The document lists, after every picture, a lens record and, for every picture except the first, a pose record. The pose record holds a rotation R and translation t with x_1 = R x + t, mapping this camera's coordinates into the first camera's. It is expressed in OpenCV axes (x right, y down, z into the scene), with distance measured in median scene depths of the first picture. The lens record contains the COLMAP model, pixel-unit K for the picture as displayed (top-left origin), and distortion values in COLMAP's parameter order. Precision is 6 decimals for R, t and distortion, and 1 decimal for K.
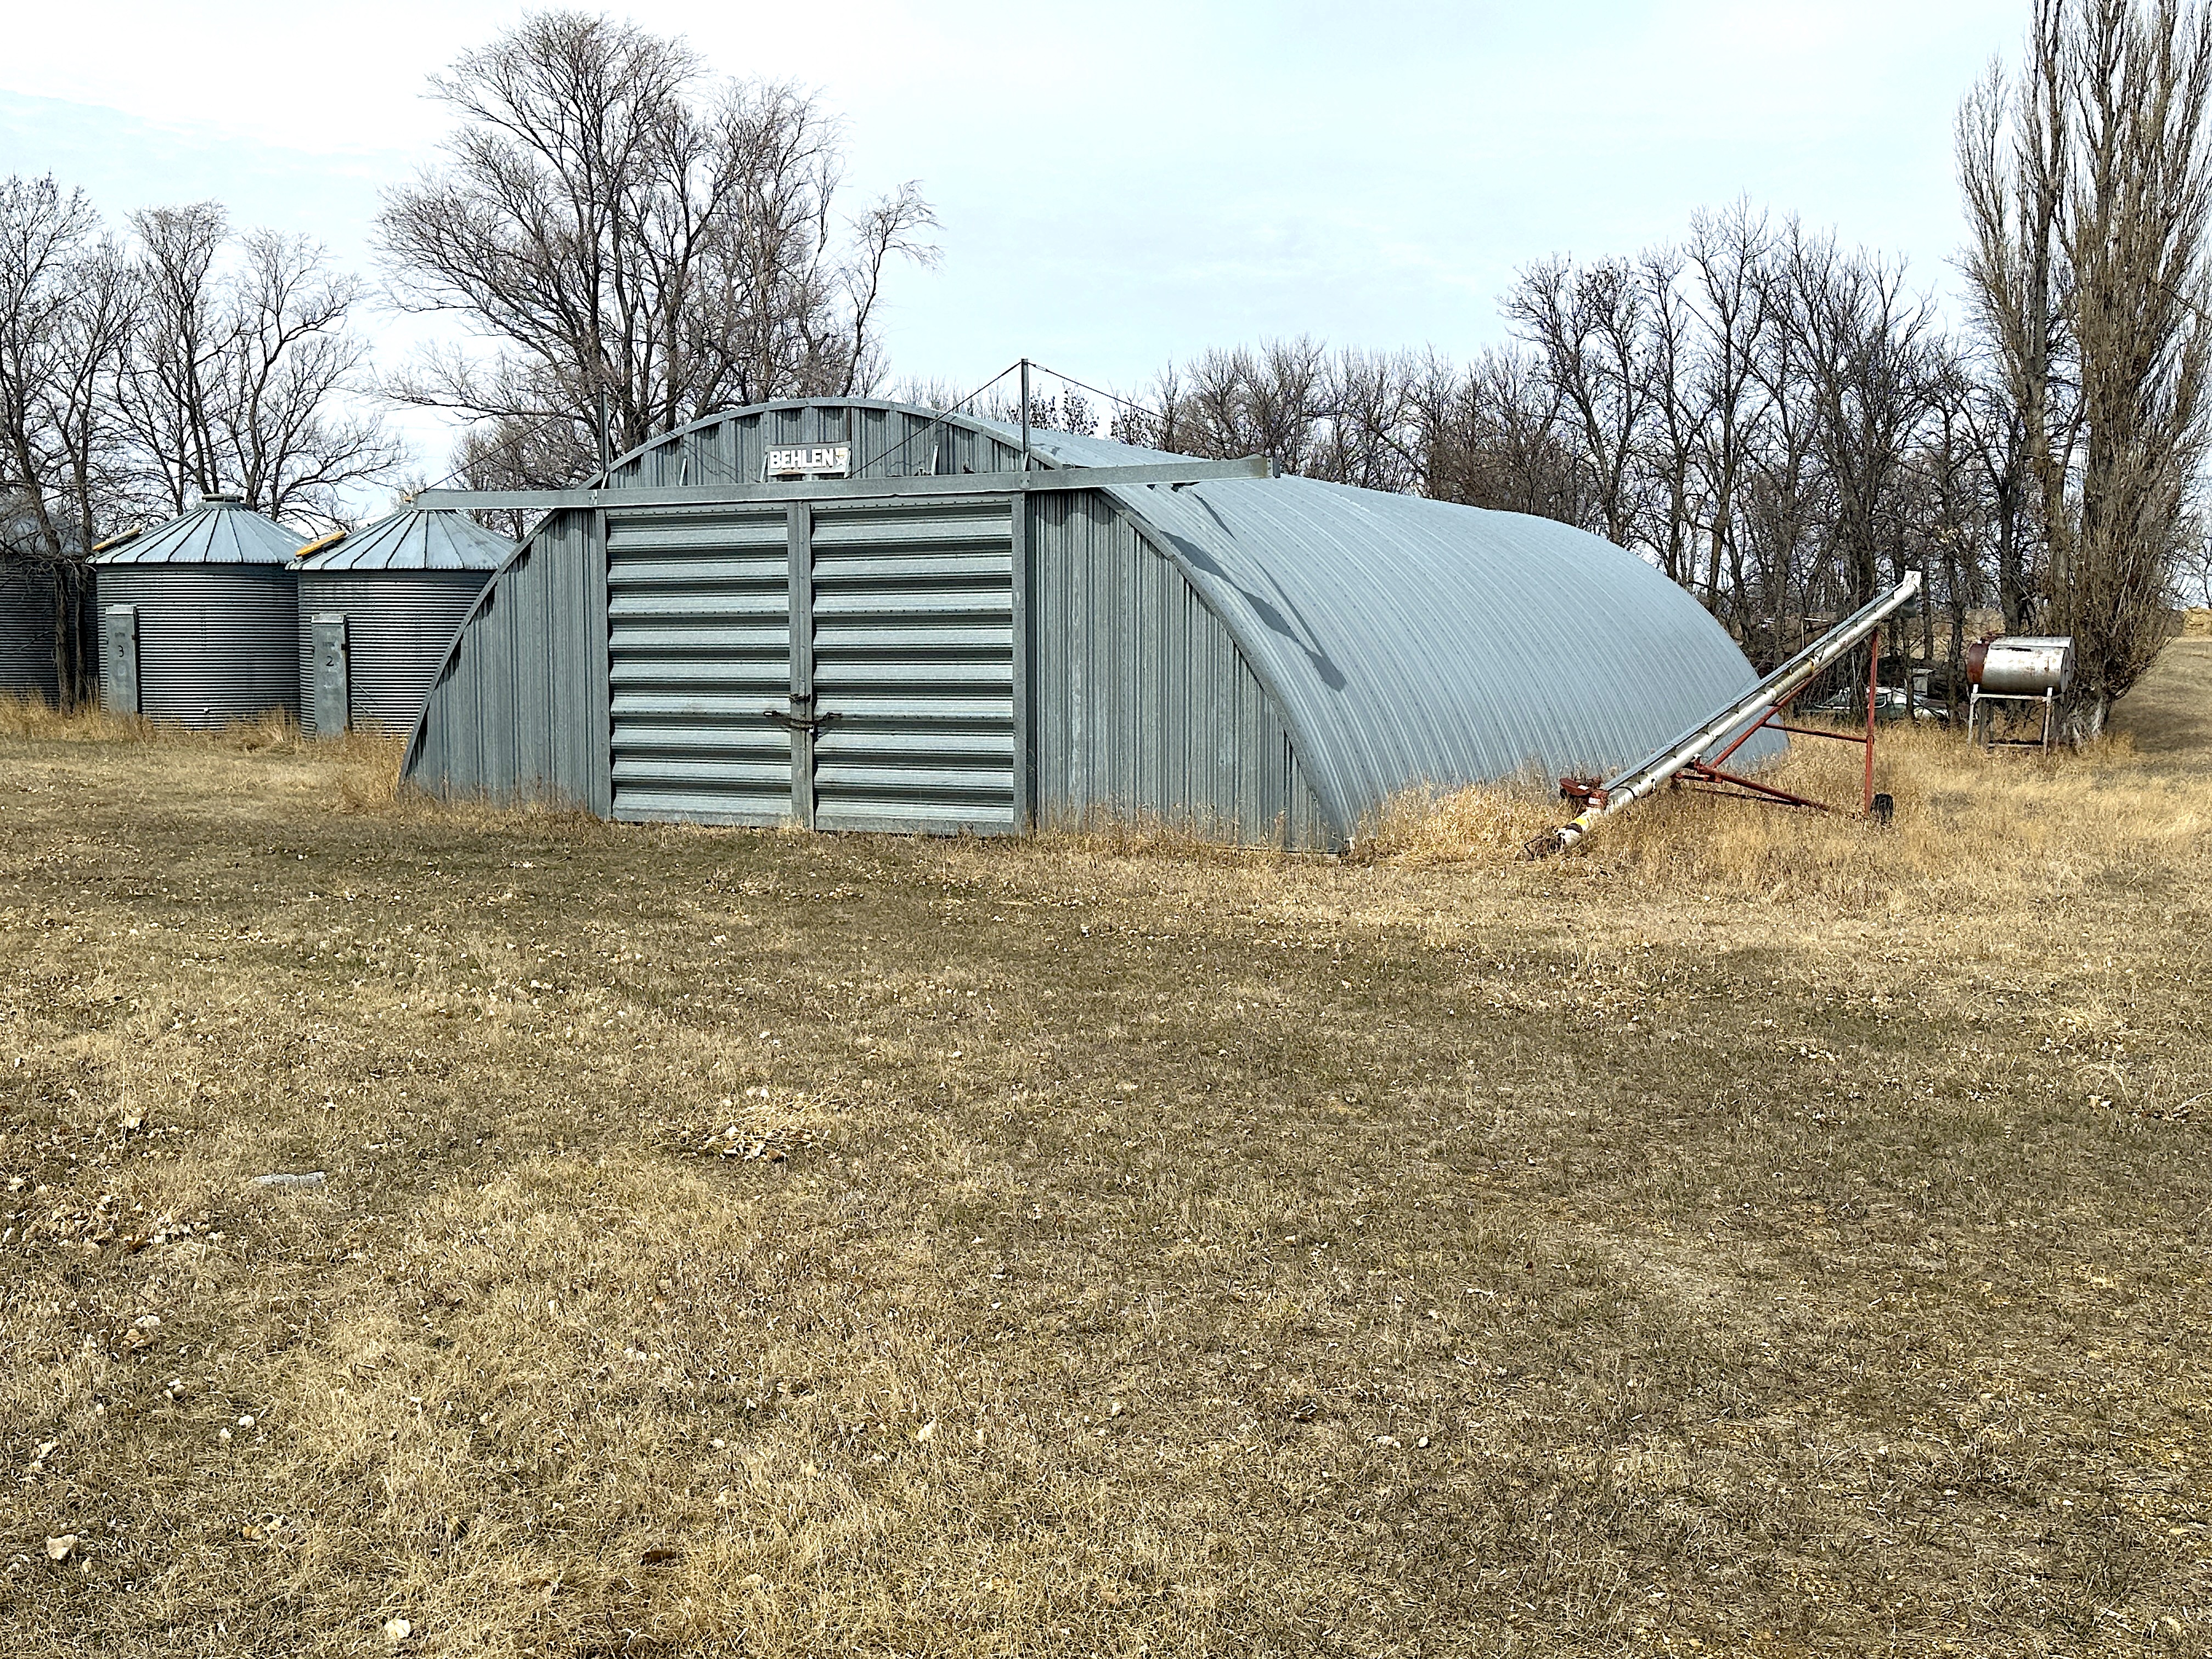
lens RADIAL K [[2239.0, 0, 1106.0], [0, 2239.0, 829.5], [0, 0, 1]] dist [0.160311, -0.339397]
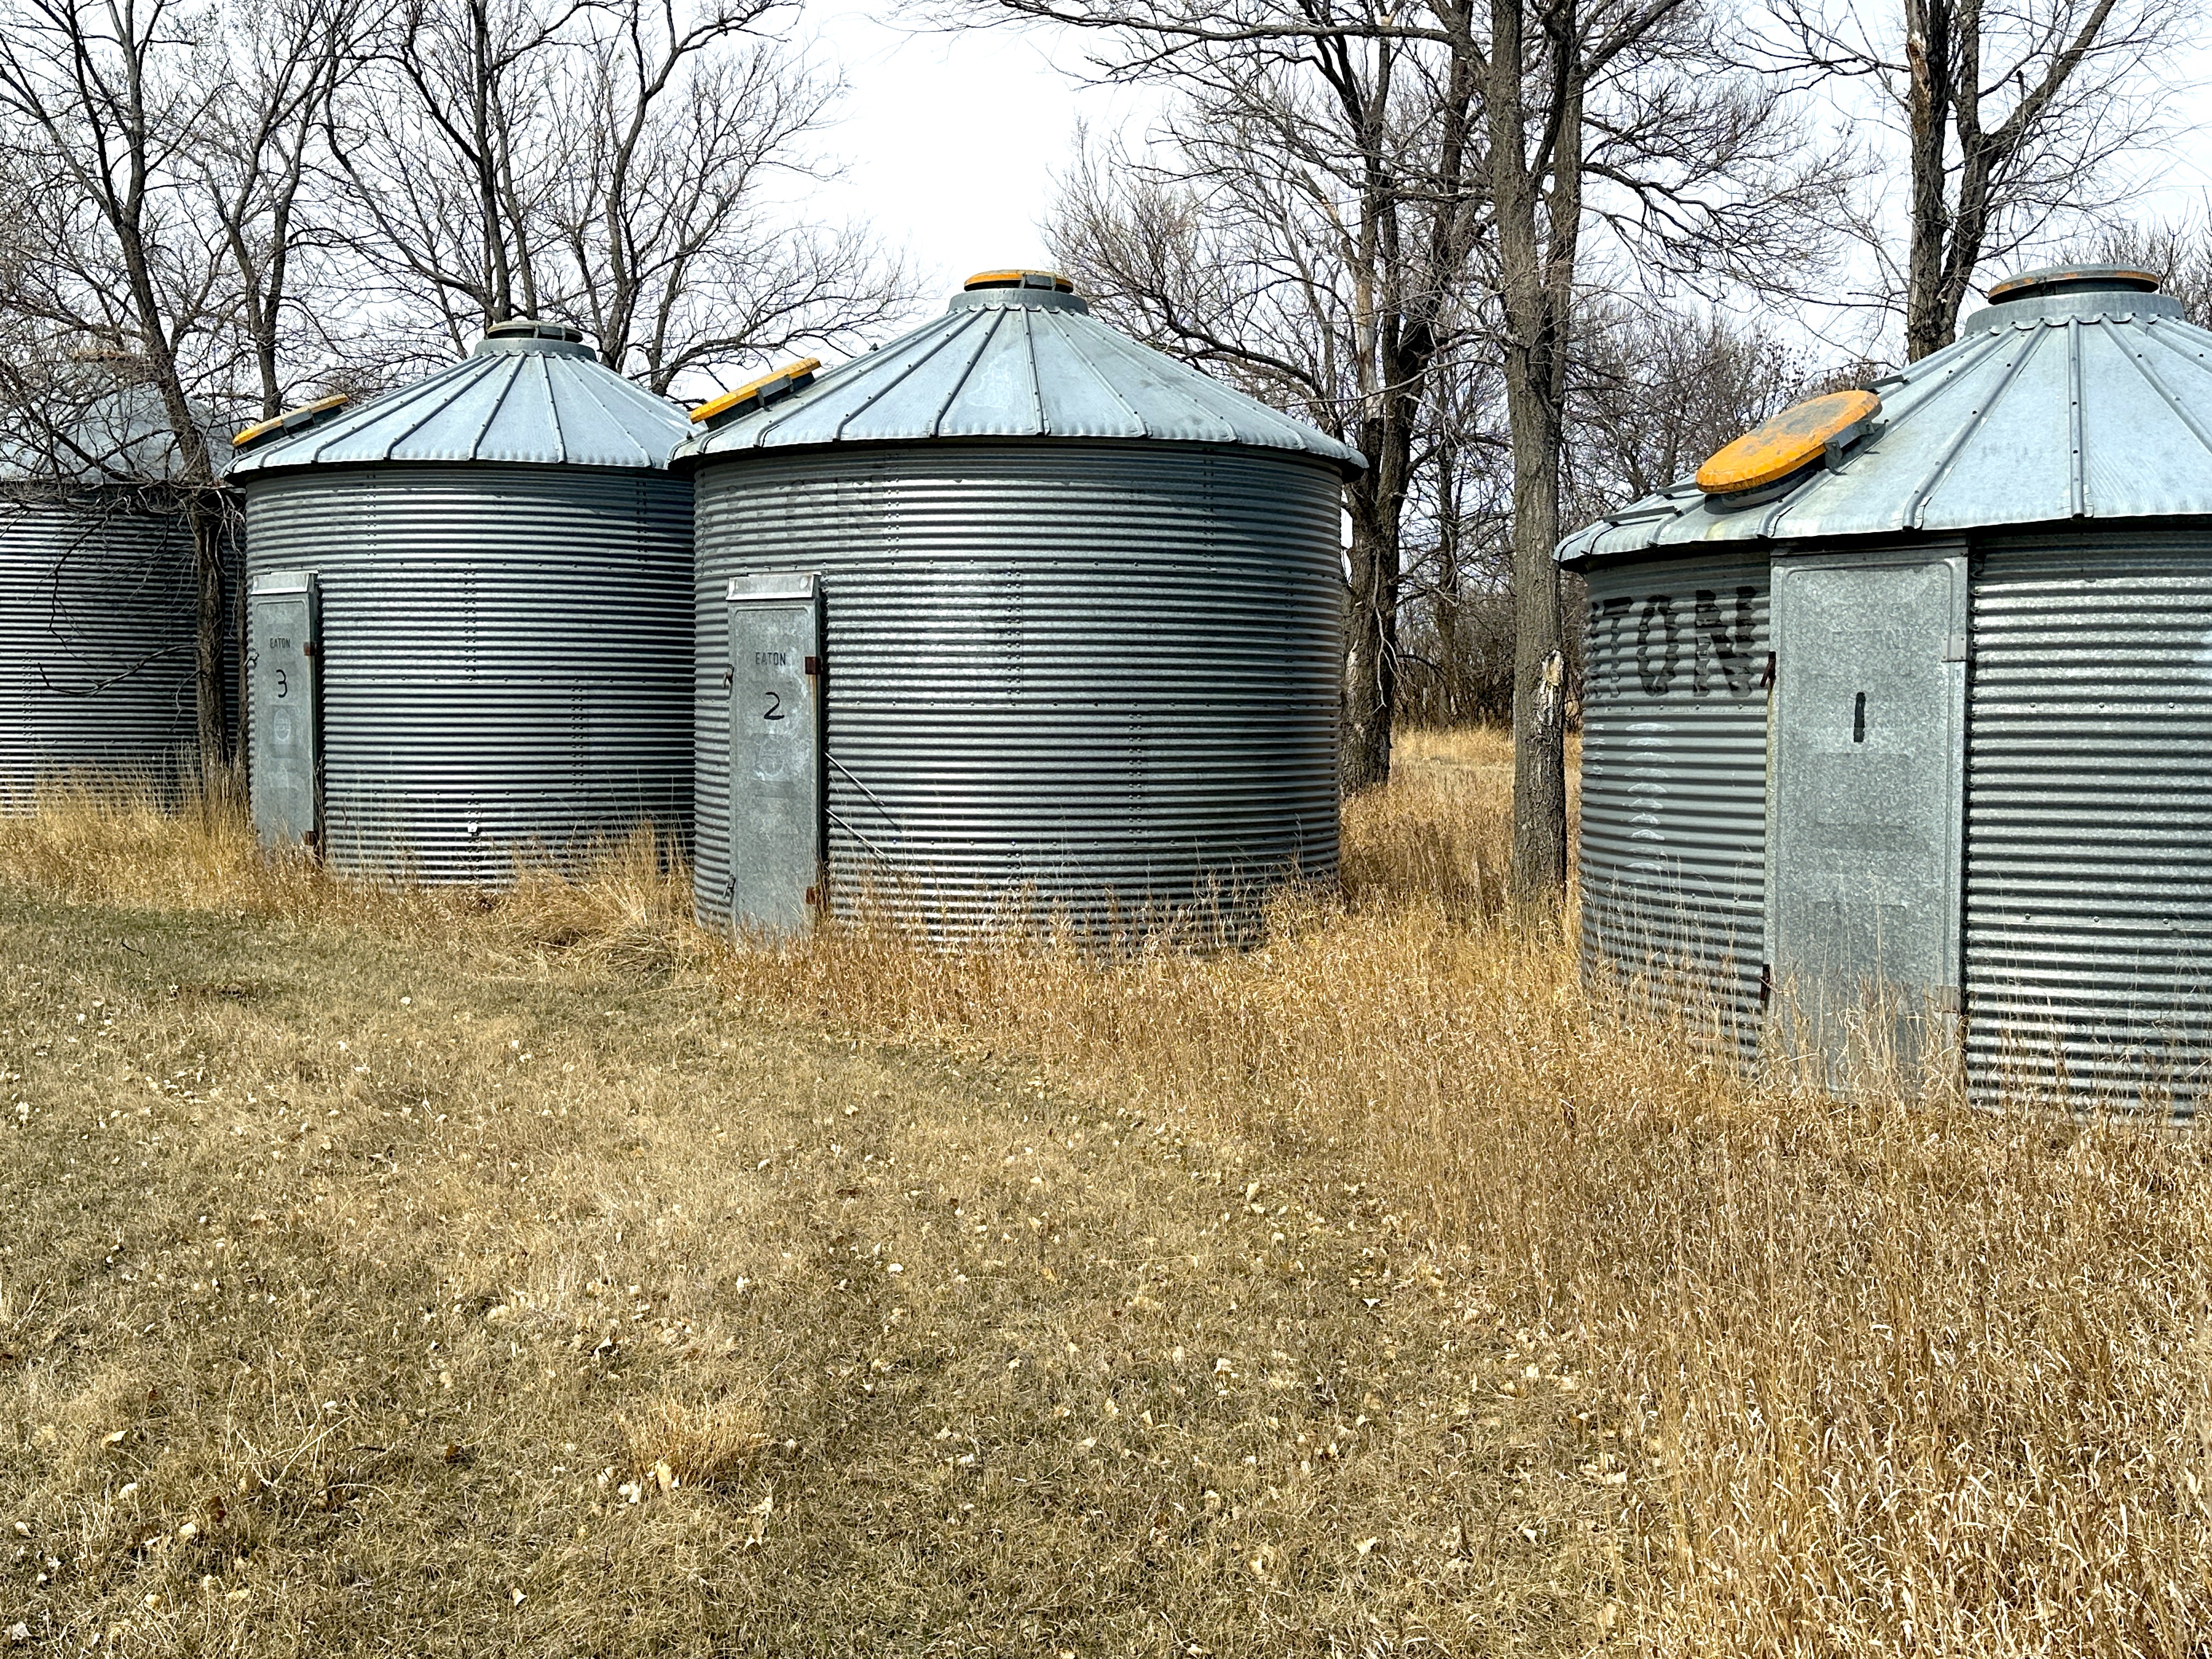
lens RADIAL K [[2239.0, 0, 1106.0], [0, 2239.0, 829.5], [0, 0, 1]] dist [0.160311, -0.339397]
pose [[0.986605, 0.011136, -0.162744, -0.219583], [-0.015985, 0.999465, -0.028517, -0.042848], [0.162339, 0.030737, 0.986256, 0.624142]]
